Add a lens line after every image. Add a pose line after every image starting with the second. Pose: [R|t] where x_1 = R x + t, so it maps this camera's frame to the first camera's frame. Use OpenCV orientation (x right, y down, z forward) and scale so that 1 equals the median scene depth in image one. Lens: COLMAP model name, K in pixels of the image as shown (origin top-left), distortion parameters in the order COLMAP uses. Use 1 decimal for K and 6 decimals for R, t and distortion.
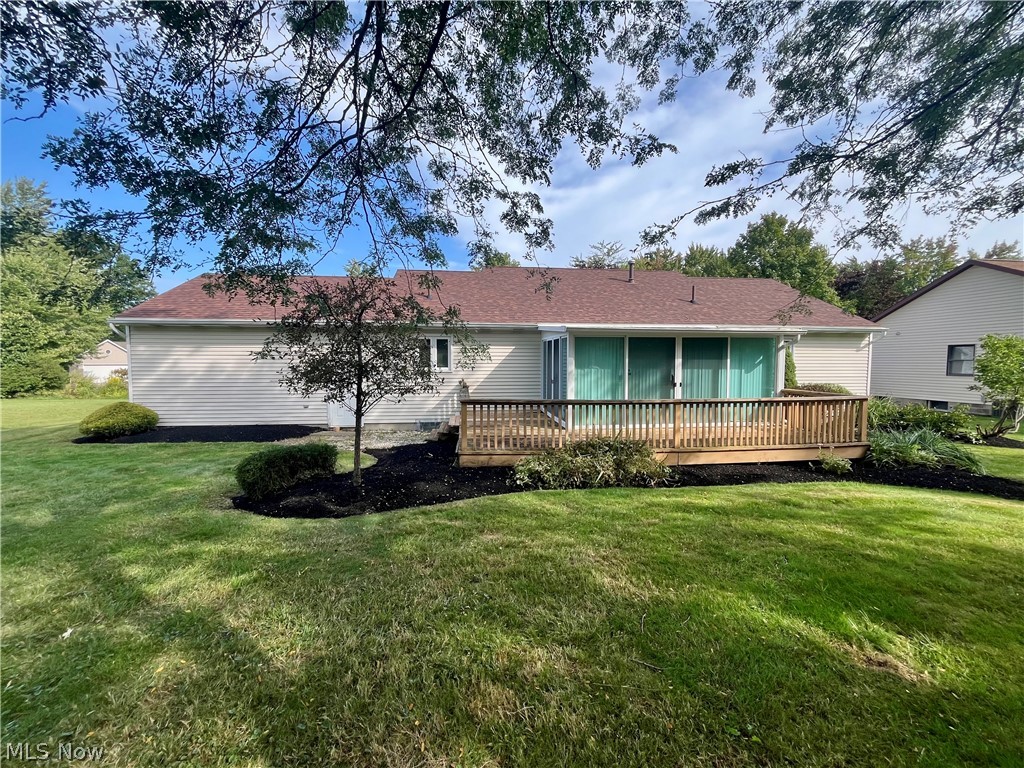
lens RADIAL K [[430.5, 0, 503.7], [0, 430.5, 384.8], [0, 0, 1]] dist [0.007639, 0.000124]
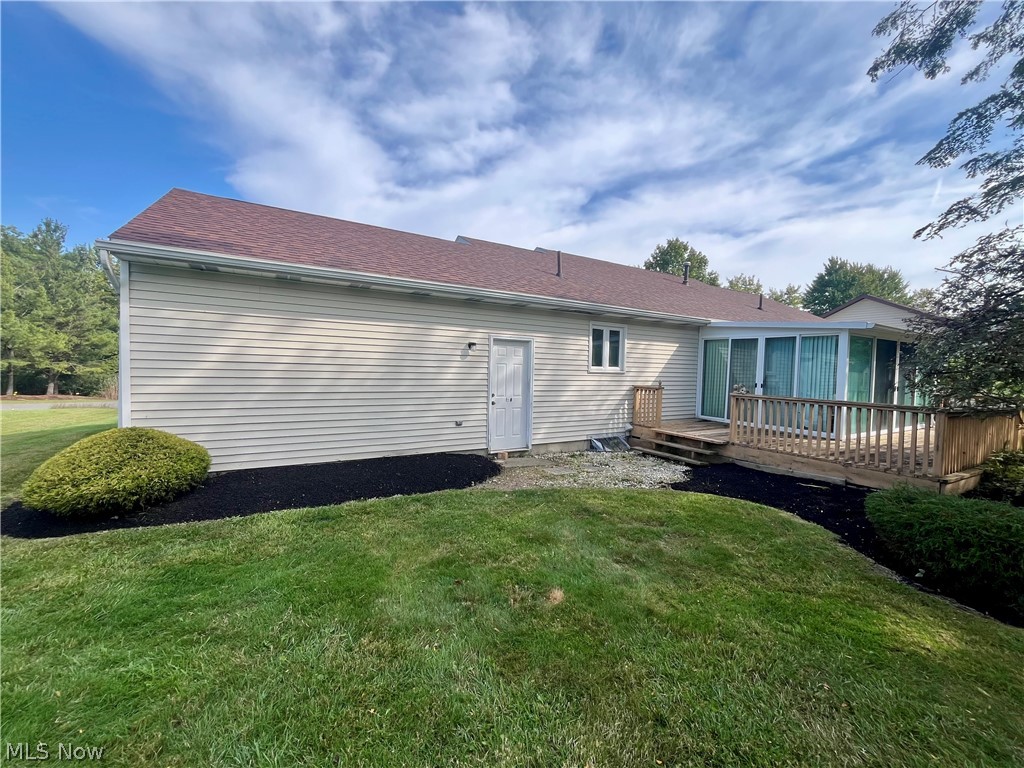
lens RADIAL K [[430.5, 0, 513.0], [0, 430.5, 390.6], [0, 0, 1]] dist [0.007639, 0.000124]
pose [[0.907832, -0.000810, 0.419332, -0.764260], [-0.000289, 0.999997, 0.002558, 0.000032], [-0.419333, -0.002443, 0.907829, 0.457323]]
